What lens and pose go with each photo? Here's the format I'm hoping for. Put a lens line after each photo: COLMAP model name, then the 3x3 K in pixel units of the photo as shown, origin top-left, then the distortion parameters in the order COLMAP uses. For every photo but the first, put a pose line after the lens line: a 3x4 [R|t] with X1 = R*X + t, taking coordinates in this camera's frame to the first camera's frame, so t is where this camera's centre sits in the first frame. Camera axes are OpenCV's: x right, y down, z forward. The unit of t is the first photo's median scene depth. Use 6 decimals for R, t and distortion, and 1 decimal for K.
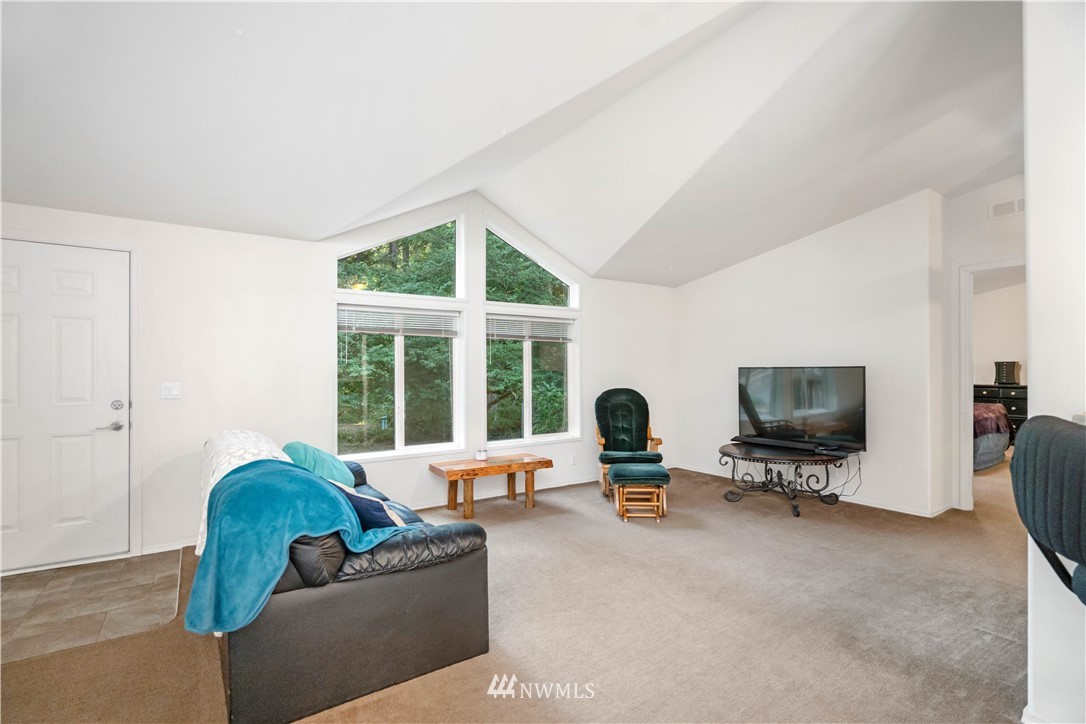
lens RADIAL K [[512.6, 0, 543.9], [0, 512.6, 364.2], [0, 0, 1]] dist [-0.002488, 0.000300]
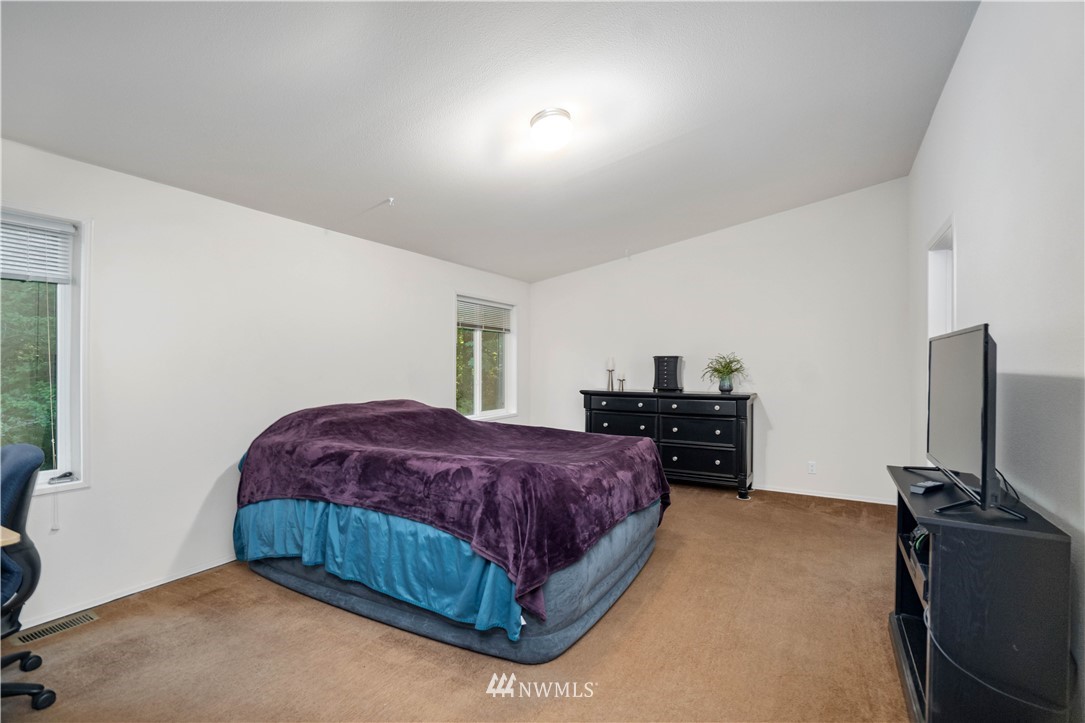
lens RADIAL K [[512.2, 0, 542.5], [0, 512.2, 365.0], [0, 0, 1]] dist [-0.002488, 0.000300]
pose [[0.892789, 0.005652, 0.450439, 0.483589], [-0.009789, 0.999929, 0.006855, 0.003704], [-0.450368, -0.010529, 0.892781, 0.507118]]
